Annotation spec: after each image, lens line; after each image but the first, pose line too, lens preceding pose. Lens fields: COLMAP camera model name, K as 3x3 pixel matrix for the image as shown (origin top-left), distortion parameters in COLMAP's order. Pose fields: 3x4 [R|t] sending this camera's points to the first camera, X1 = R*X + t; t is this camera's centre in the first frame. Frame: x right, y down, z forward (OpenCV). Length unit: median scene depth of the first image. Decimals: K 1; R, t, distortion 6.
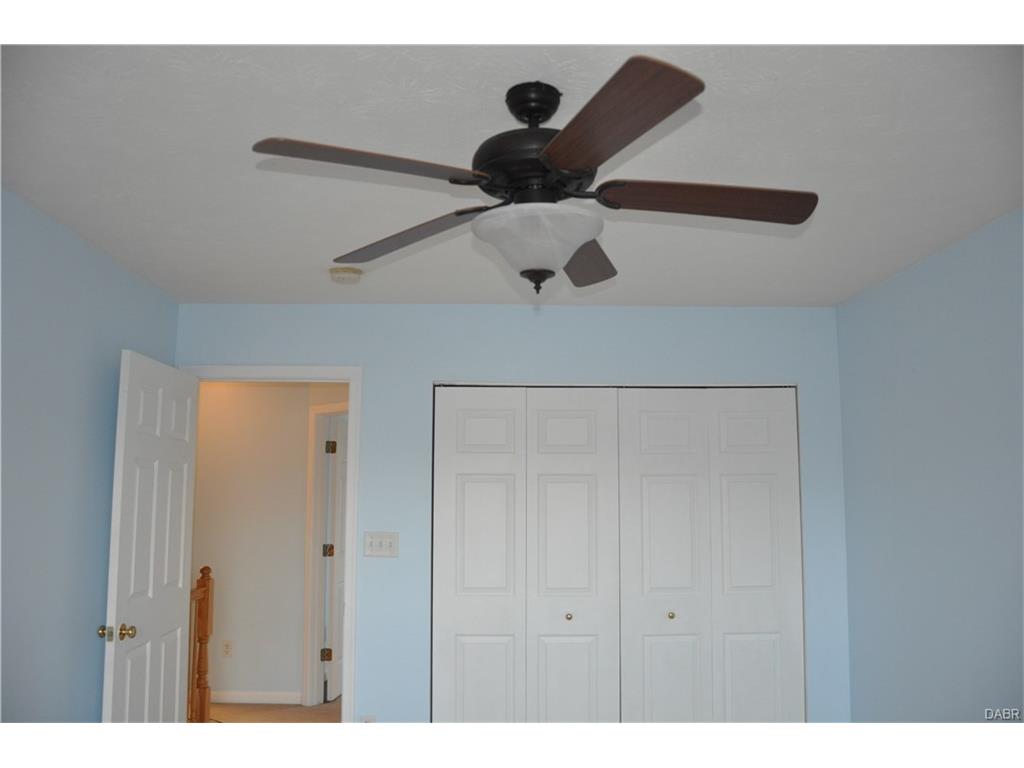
lens RADIAL K [[794.4, 0, 512.0], [0, 794.4, 384.0], [0, 0, 1]] dist [-0.163572, 0.121765]
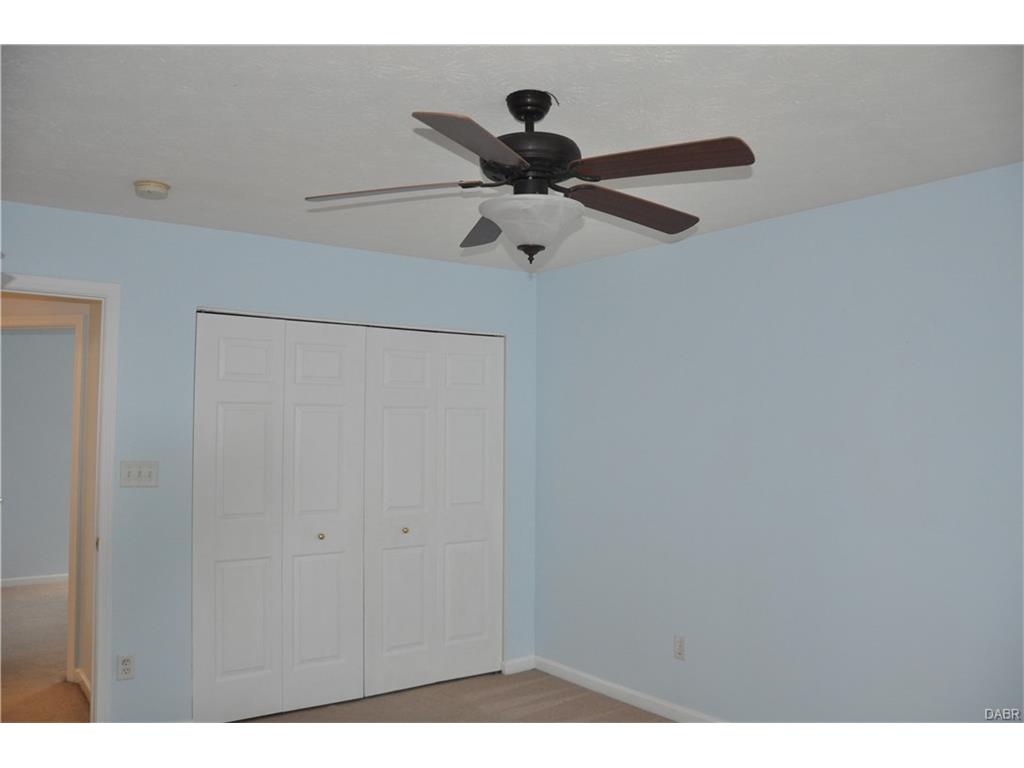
lens RADIAL K [[779.4, 0, 511.4], [0, 779.4, 342.6], [0, 0, 1]] dist [-0.138751, 0.115979]
pose [[0.820686, 0.059577, 0.568265, -0.362797], [-0.079376, 0.996793, 0.010131, 0.000170], [-0.565839, -0.053421, 0.822783, -0.001514]]
